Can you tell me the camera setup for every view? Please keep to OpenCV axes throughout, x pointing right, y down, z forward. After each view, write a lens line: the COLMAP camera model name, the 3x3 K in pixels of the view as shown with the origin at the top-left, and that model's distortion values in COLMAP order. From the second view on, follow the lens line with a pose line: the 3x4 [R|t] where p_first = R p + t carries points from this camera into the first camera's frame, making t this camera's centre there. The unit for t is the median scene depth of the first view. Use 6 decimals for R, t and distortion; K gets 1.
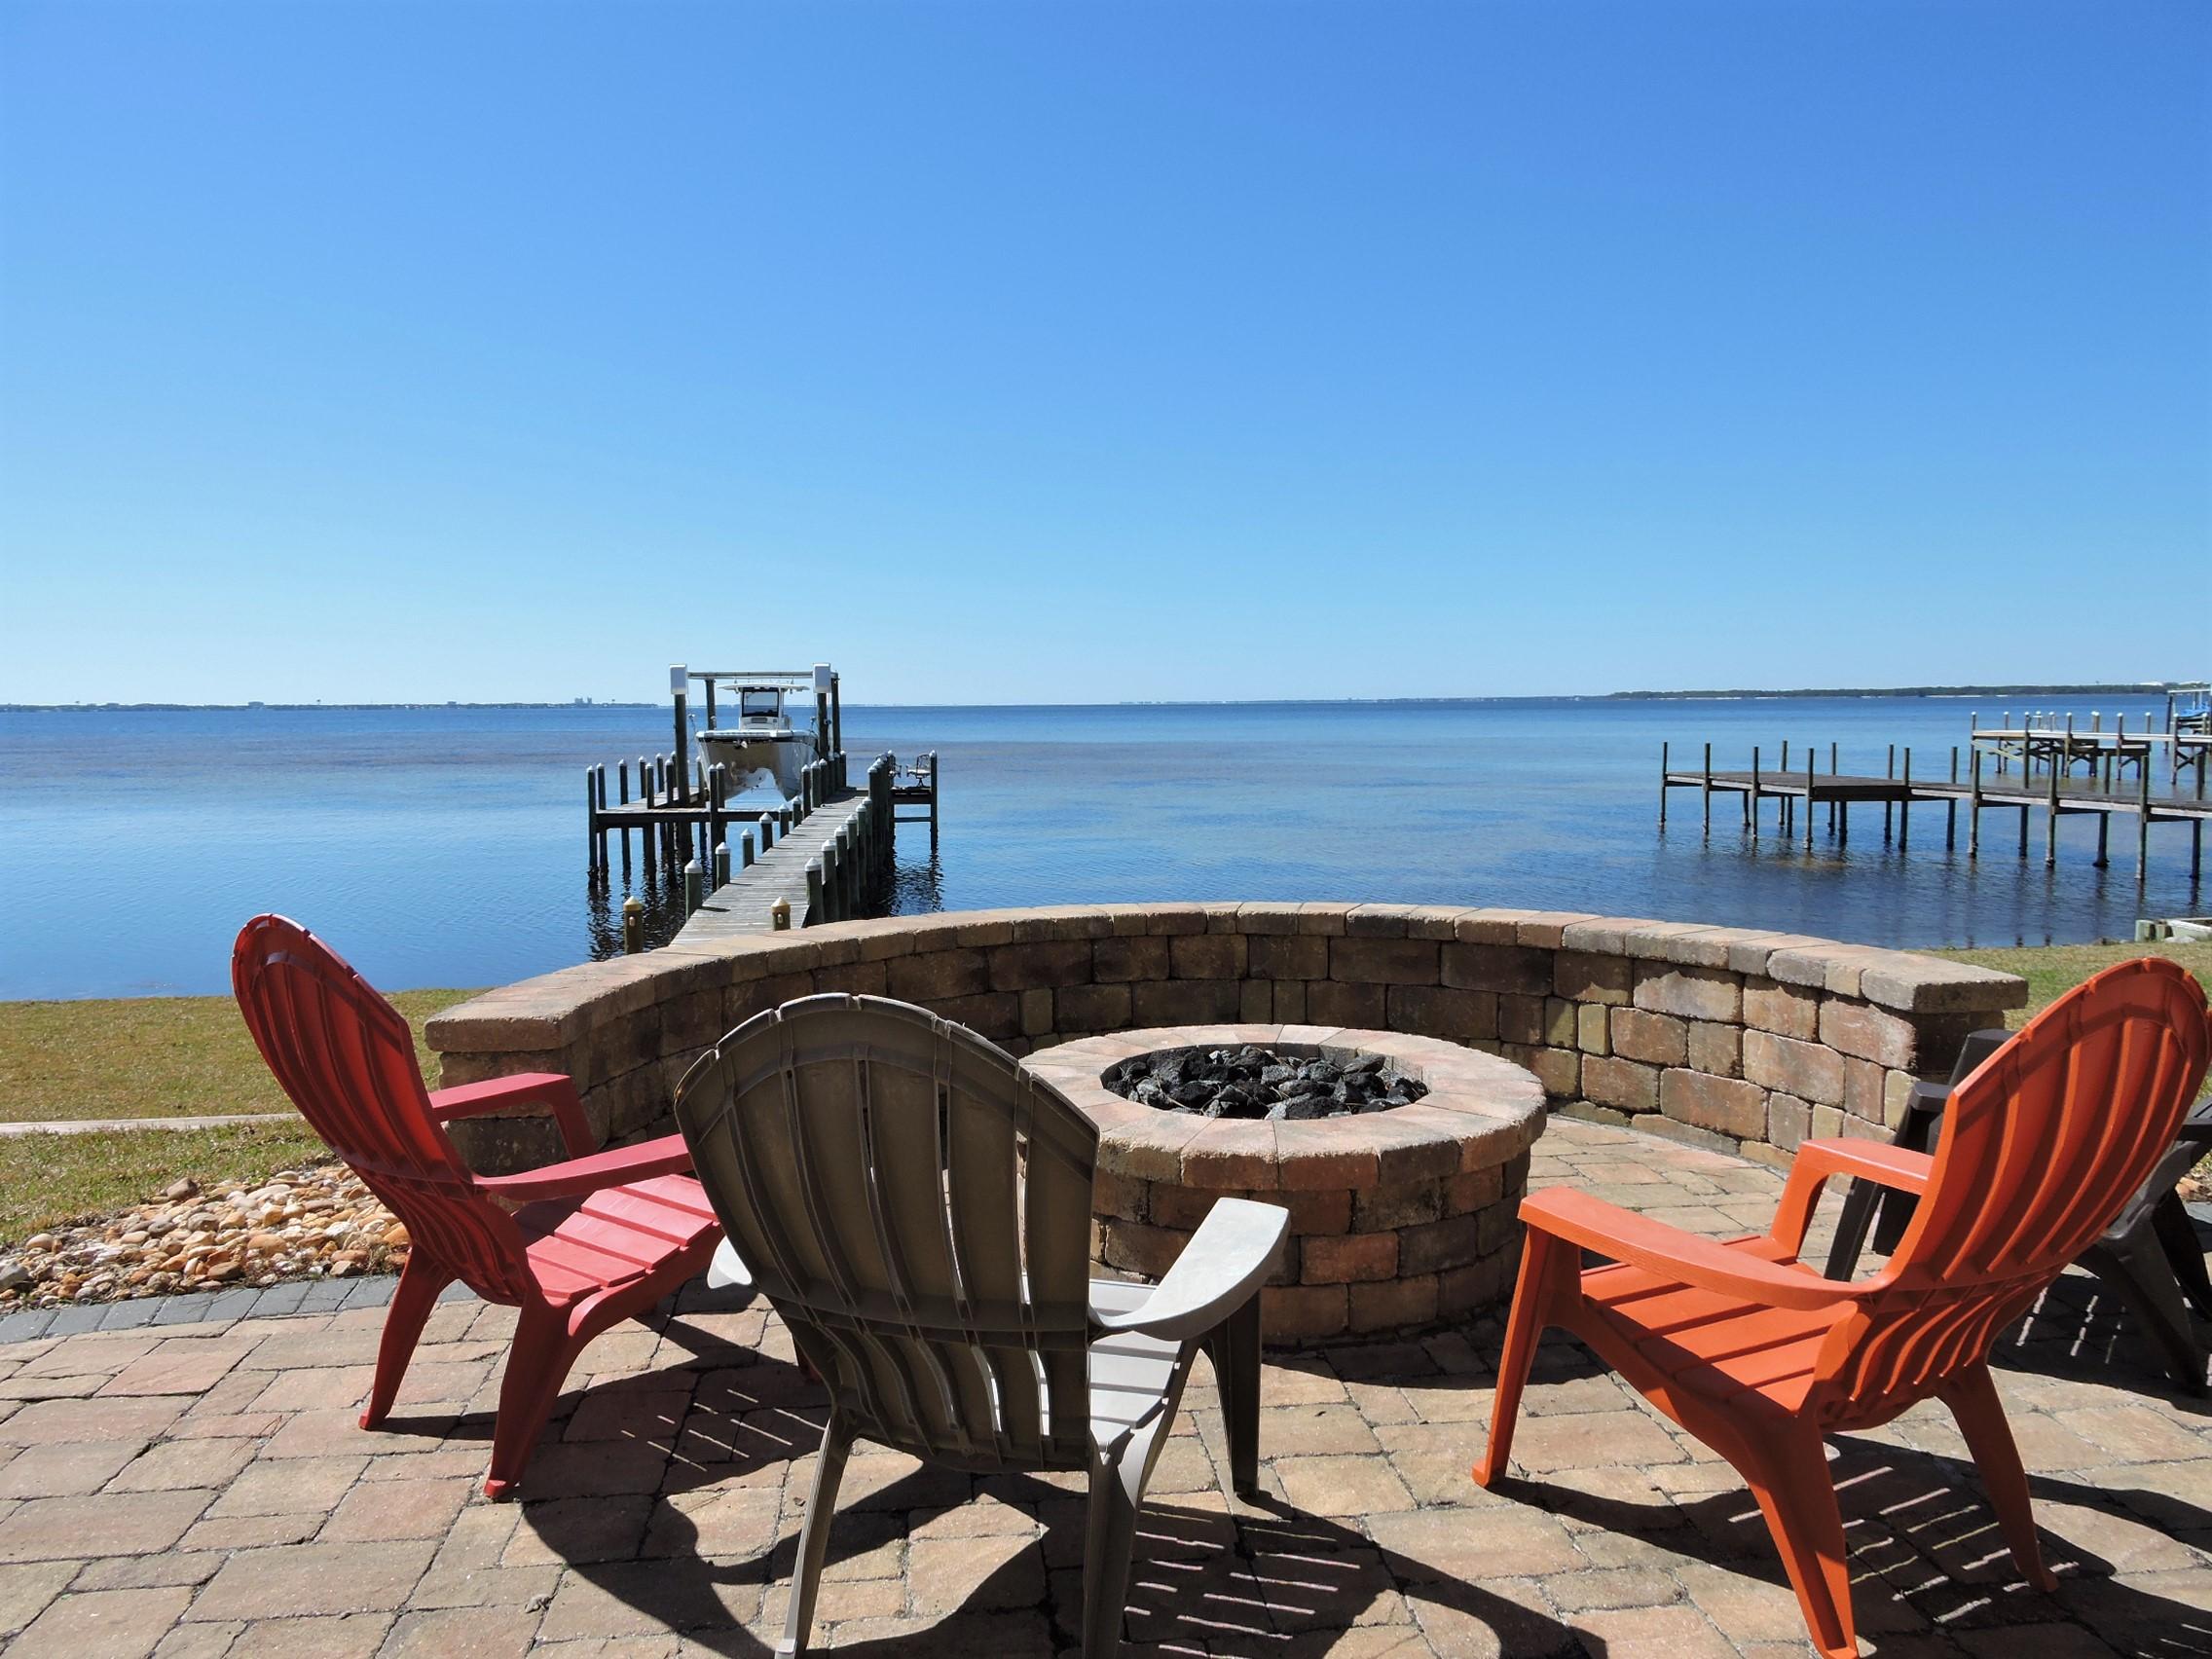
lens RADIAL K [[1576.6, 0, 1104.9], [0, 1576.6, 831.4], [0, 0, 1]] dist [-0.001233, -0.004137]
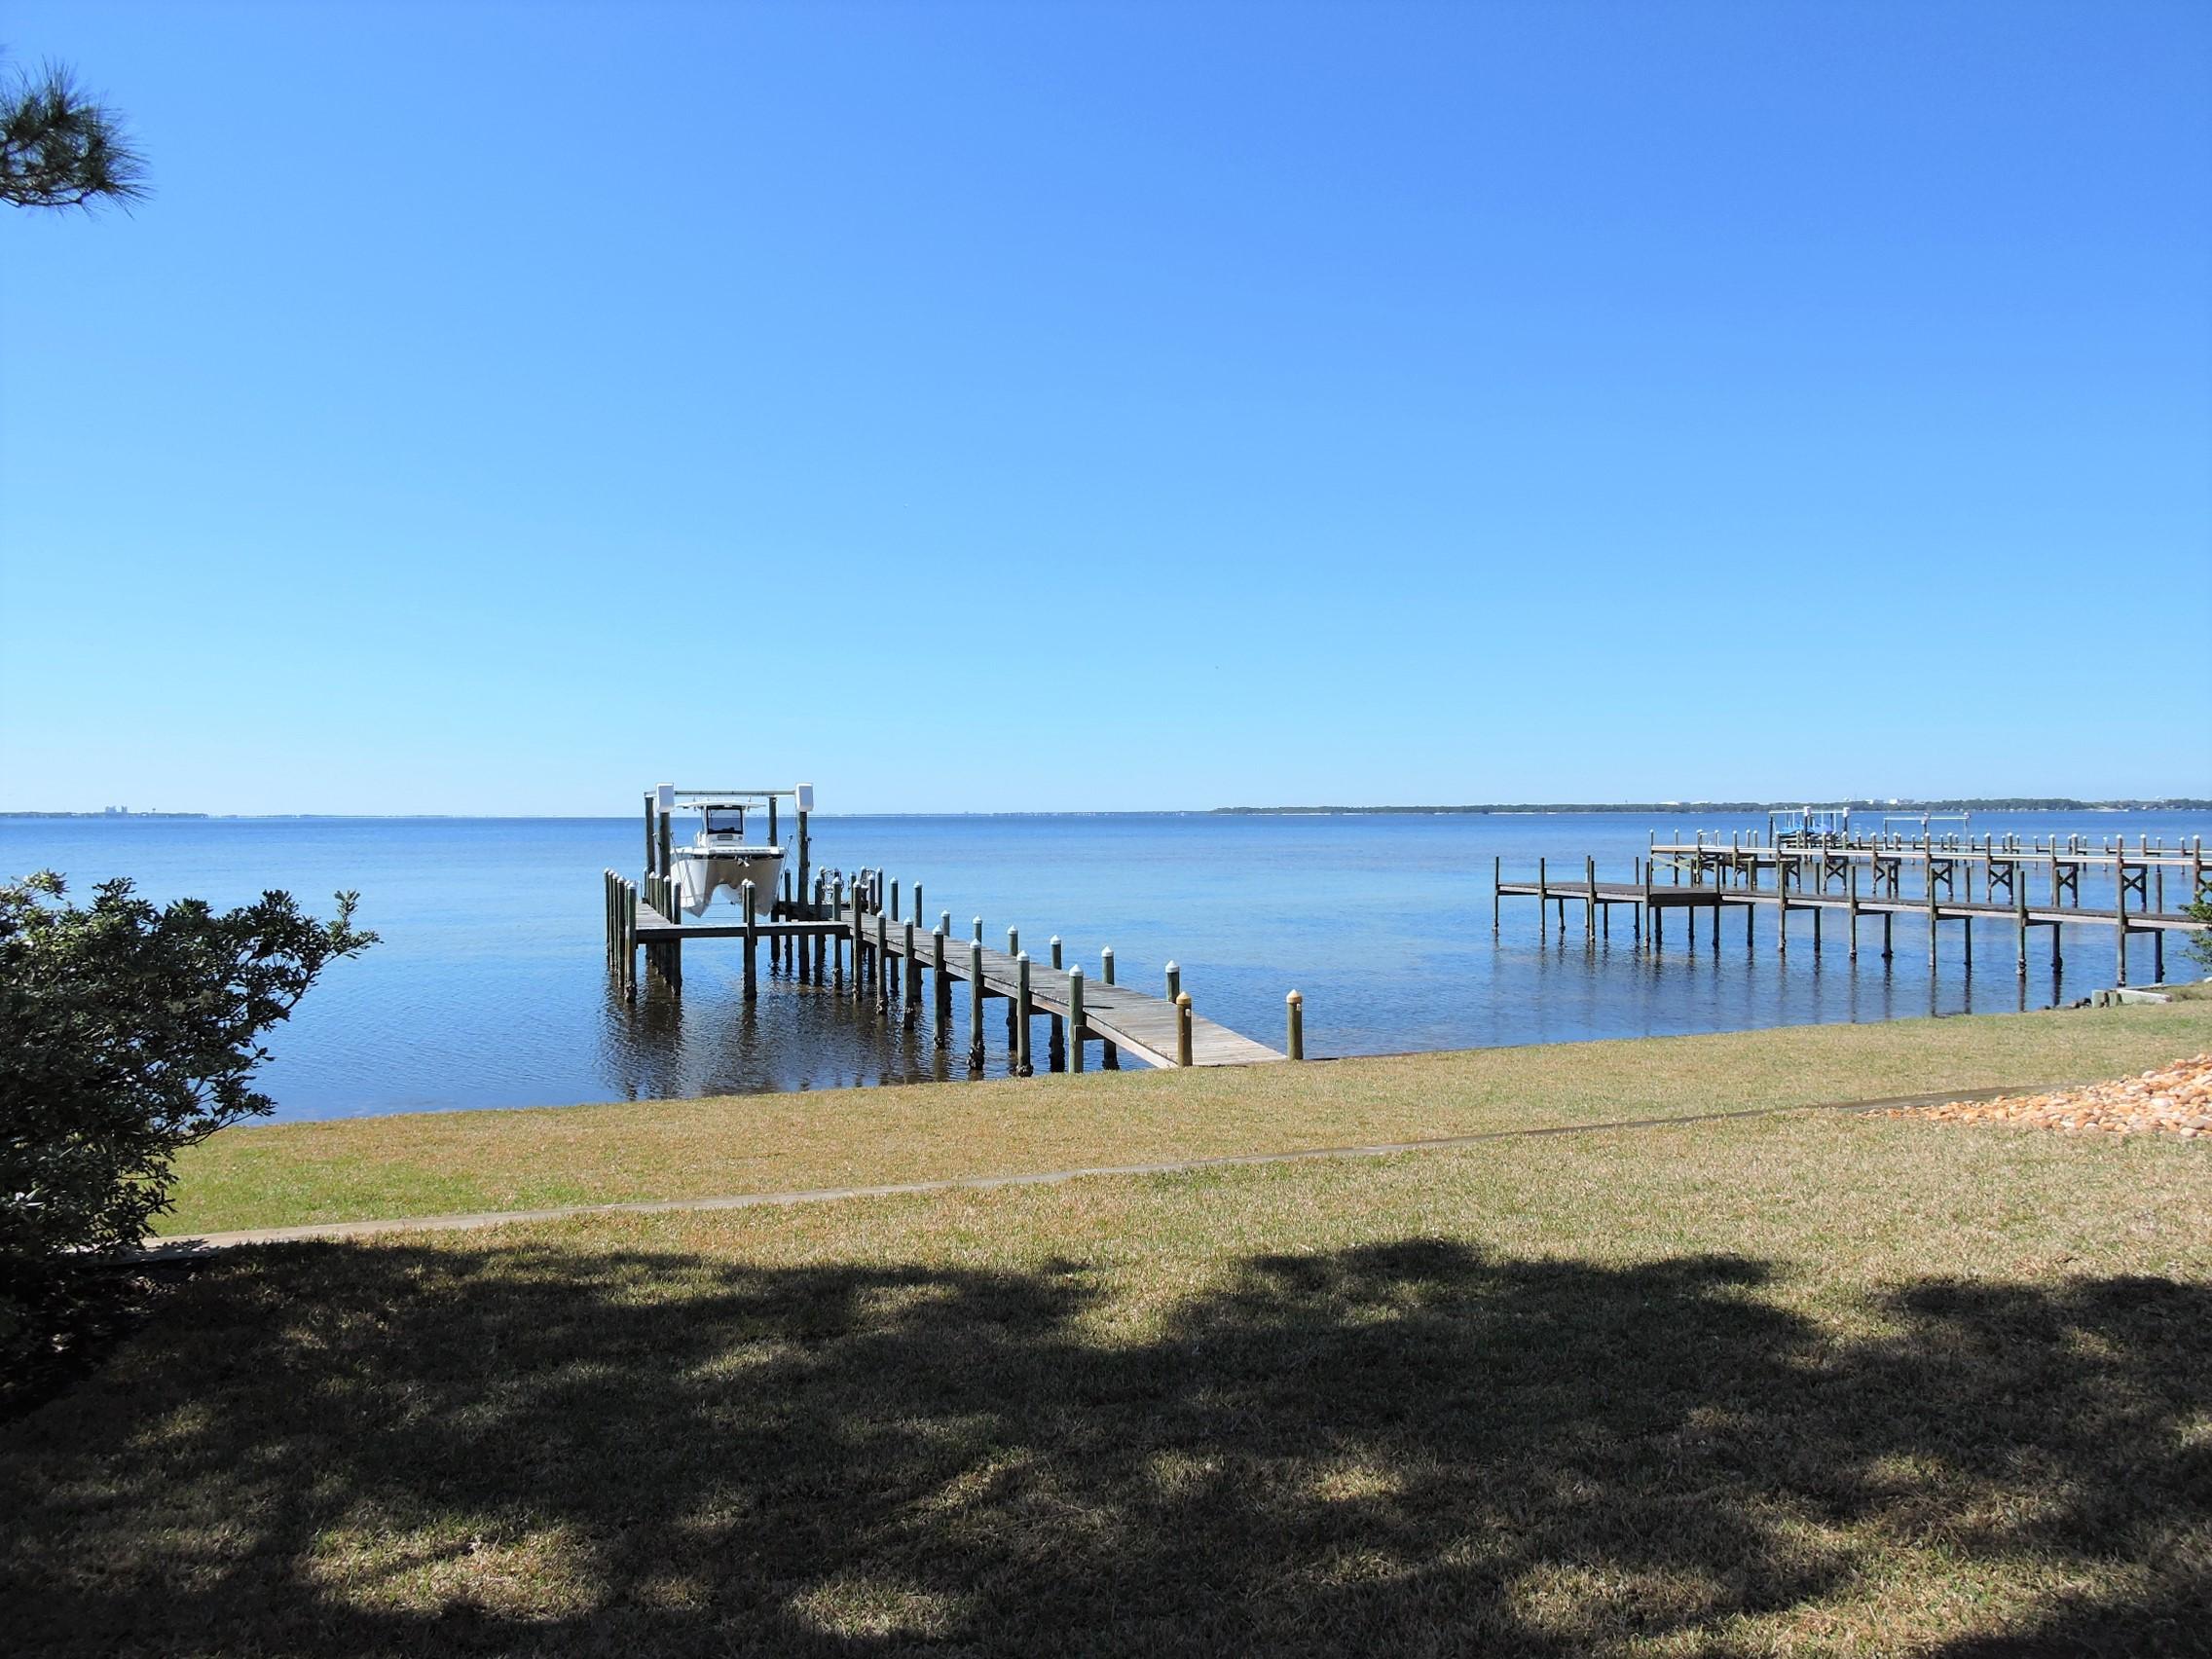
lens RADIAL K [[1576.6, 0, 1108.0], [0, 1576.6, 828.2], [0, 0, 1]] dist [-0.001233, -0.004137]
pose [[0.970136, 0.003136, 0.242541, -0.175129], [0.014742, 0.997306, -0.071861, 0.000714], [-0.242113, 0.073291, 0.967476, -0.039843]]
